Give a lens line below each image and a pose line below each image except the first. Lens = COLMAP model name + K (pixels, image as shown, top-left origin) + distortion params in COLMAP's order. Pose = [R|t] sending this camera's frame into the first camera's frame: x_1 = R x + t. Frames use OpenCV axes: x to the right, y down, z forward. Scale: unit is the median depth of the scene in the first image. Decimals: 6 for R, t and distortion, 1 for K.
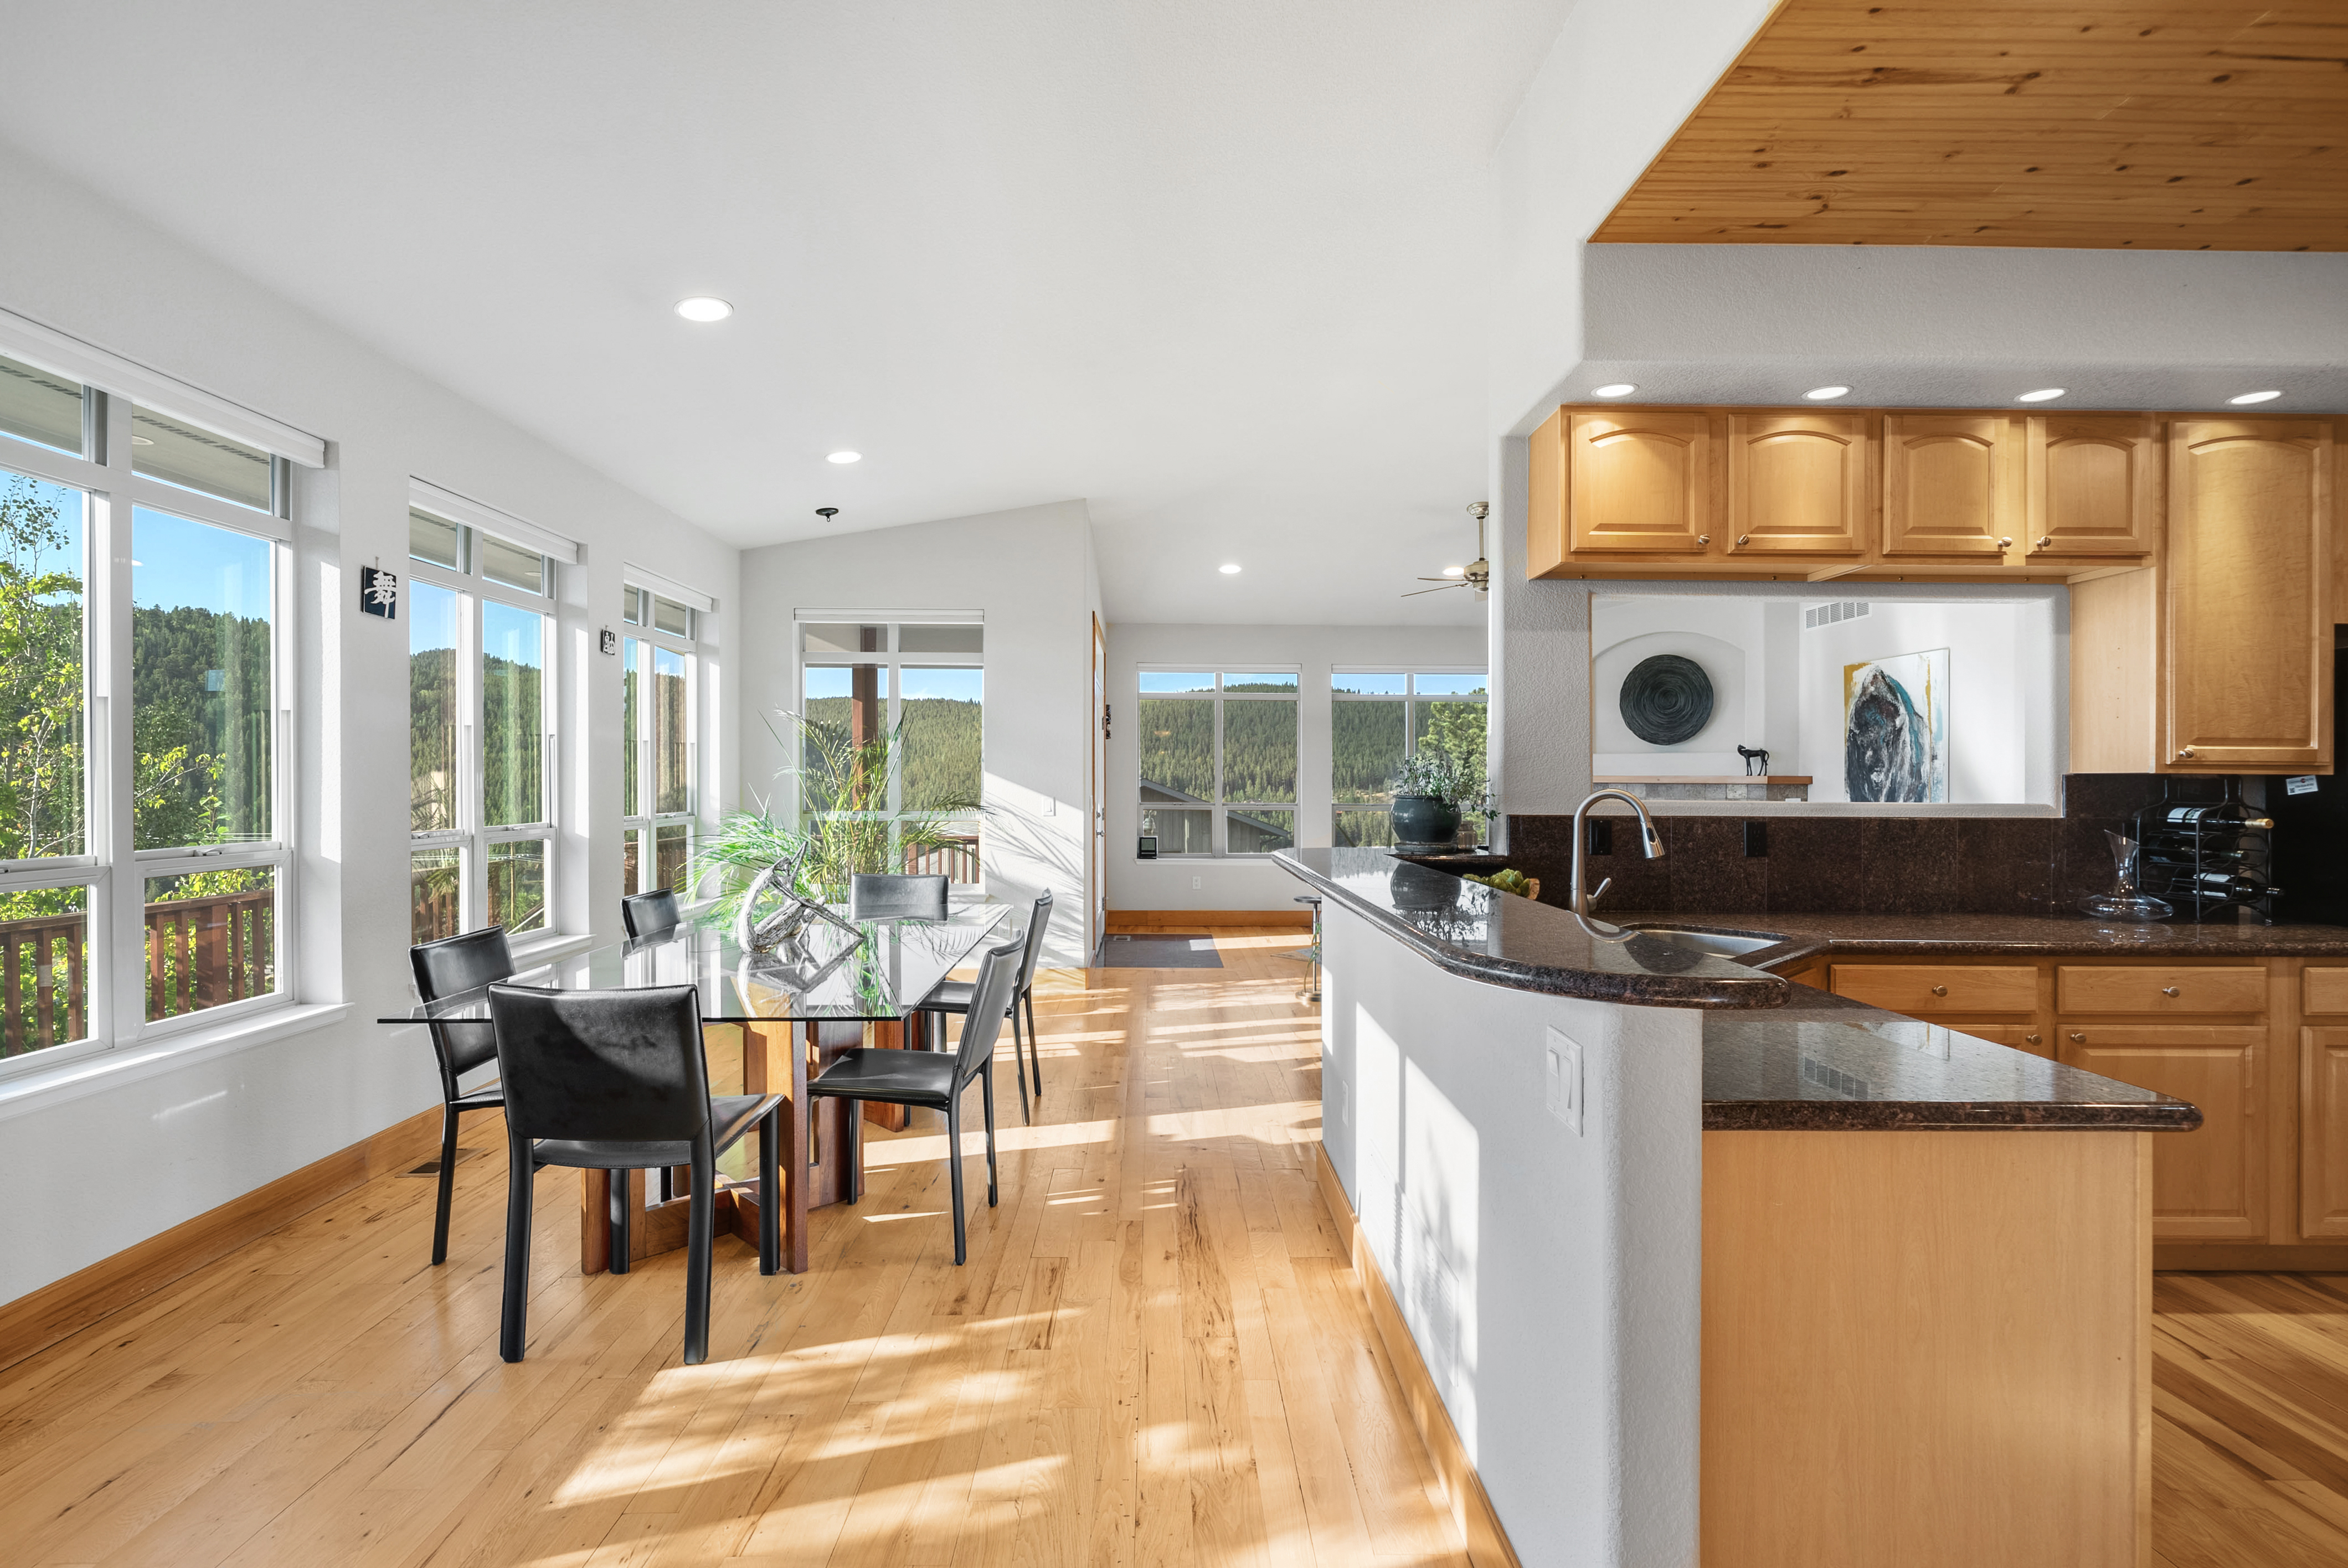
lens RADIAL K [[1079.9, 0, 1185.6], [0, 1079.9, 780.0], [0, 0, 1]] dist [-0.000948, 0.000764]
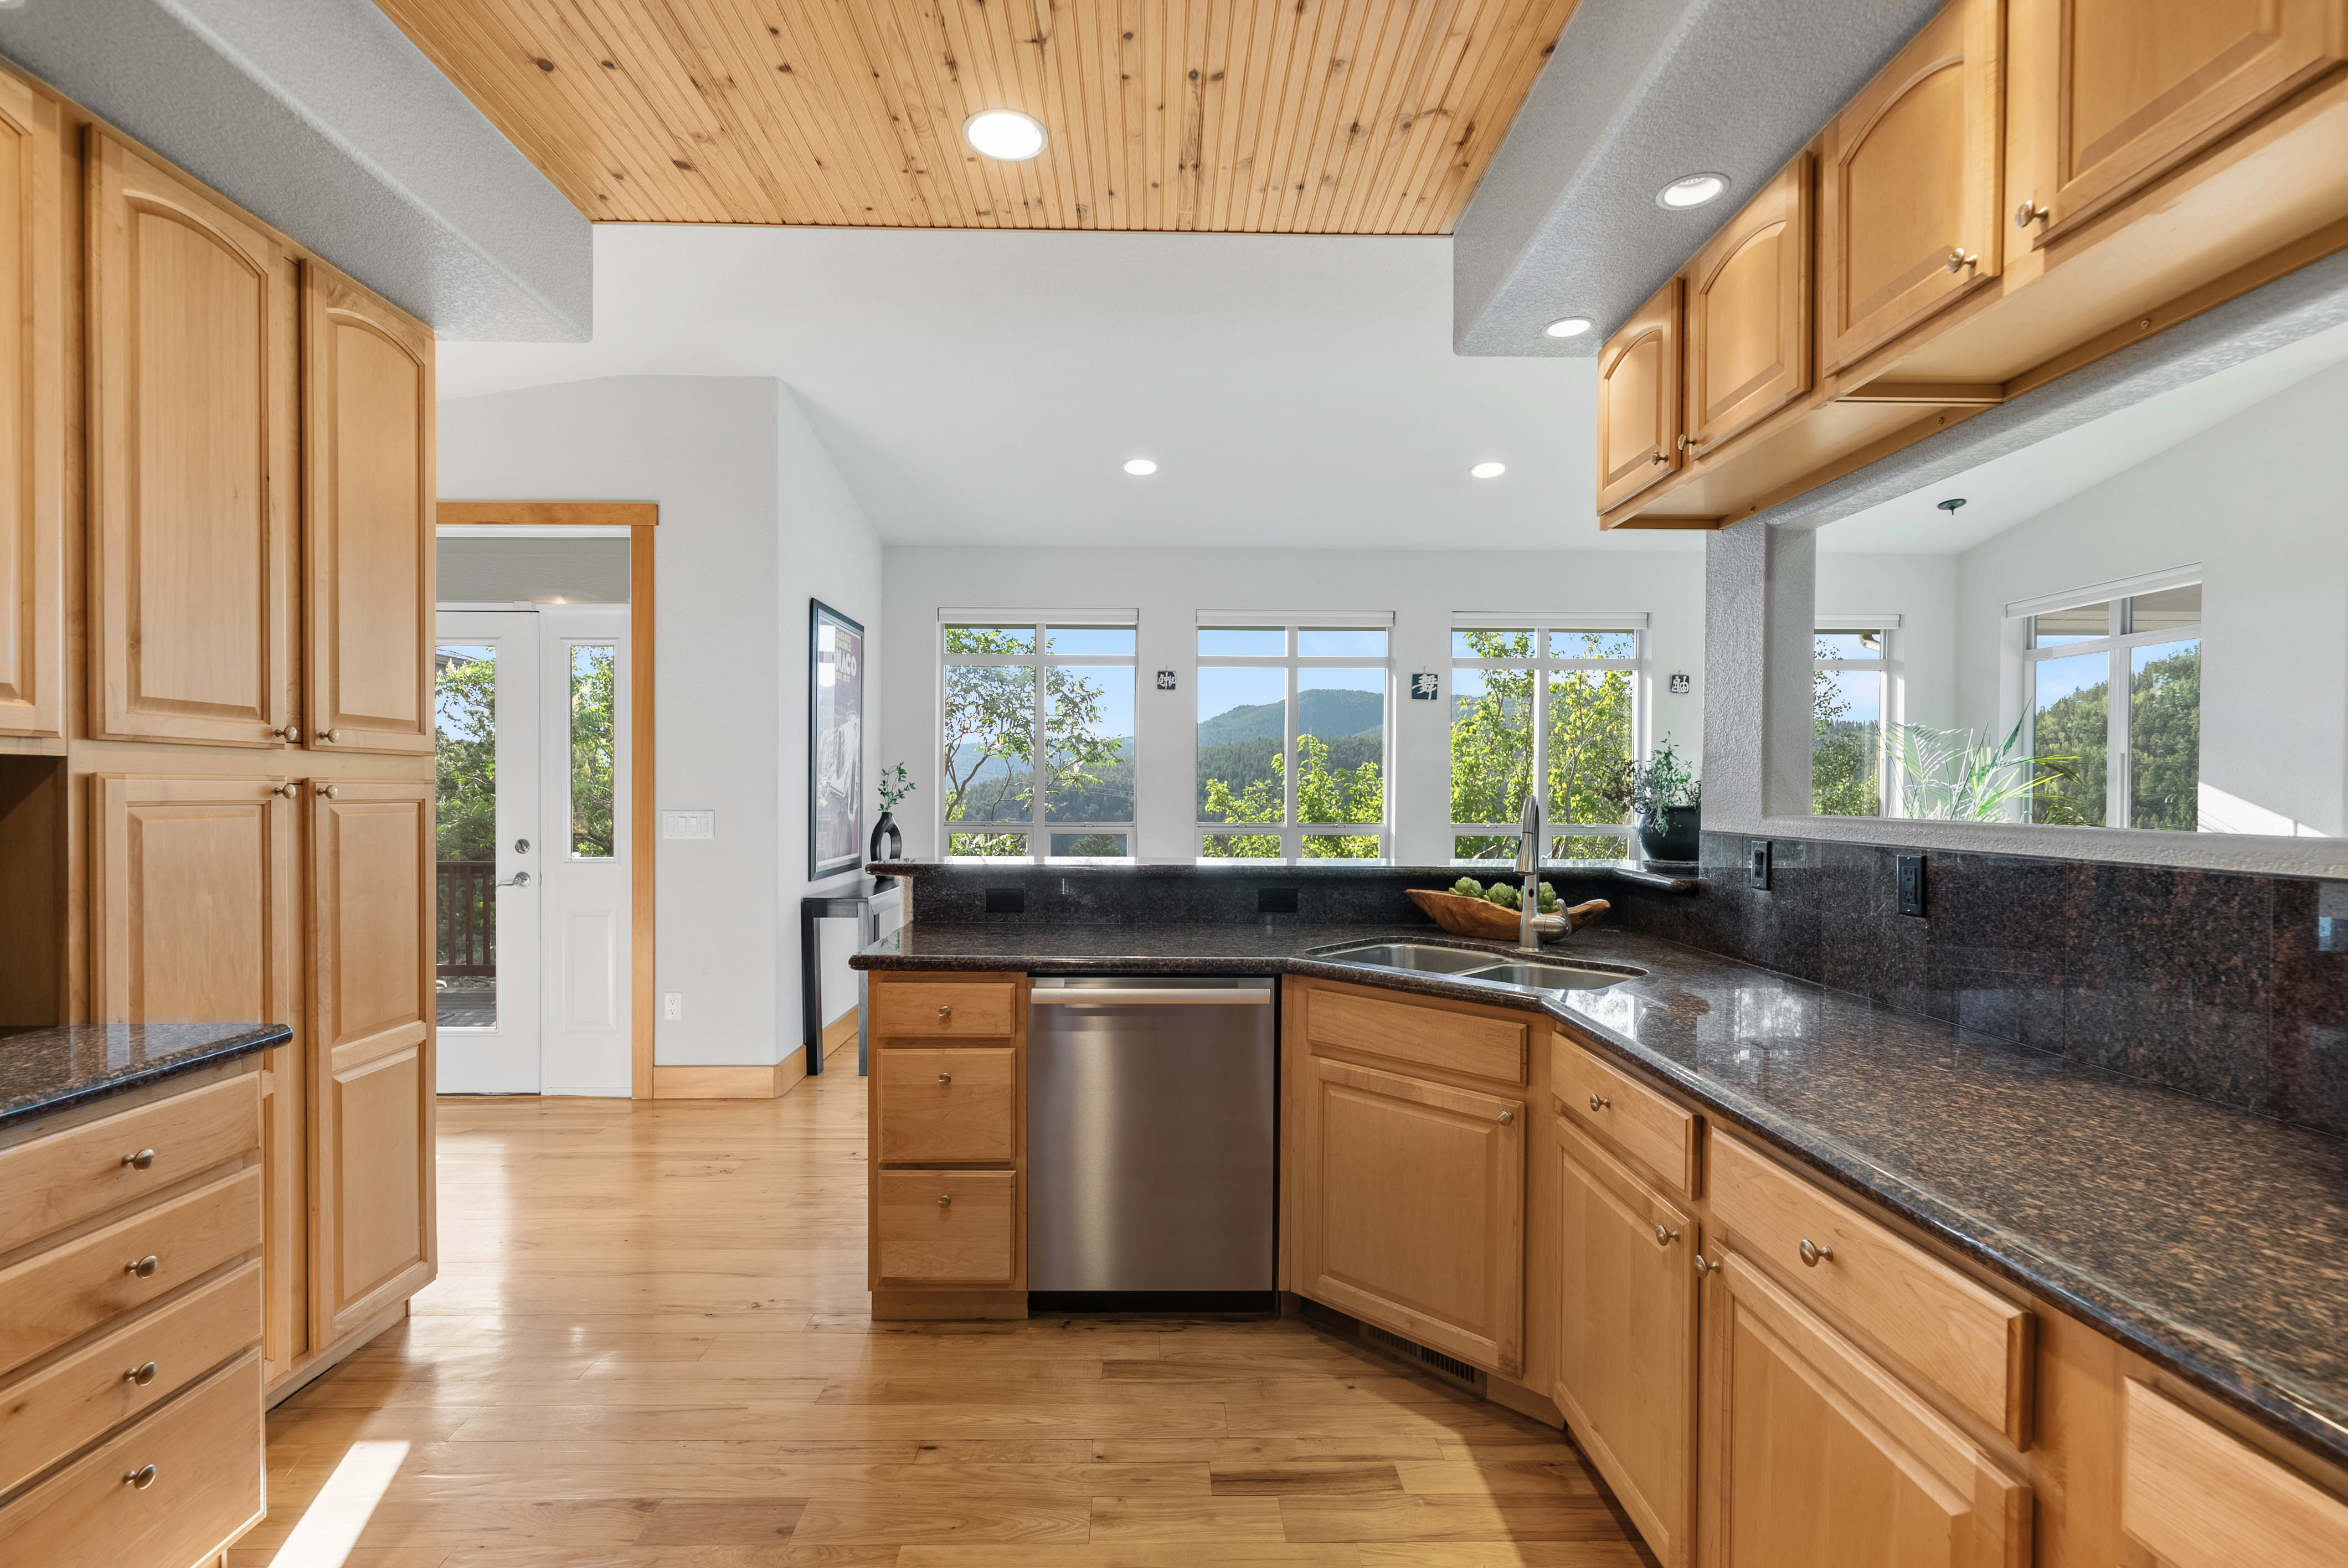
lens RADIAL K [[1147.1, 0, 1175.0], [0, 1147.1, 806.0], [0, 0, 1]] dist [0.000892, 0.000160]
pose [[0.000199, 0.011129, -0.999938, 1.177112], [-0.006101, 0.999919, 0.011128, 0.005715], [0.999981, 0.006098, 0.000267, 0.599605]]
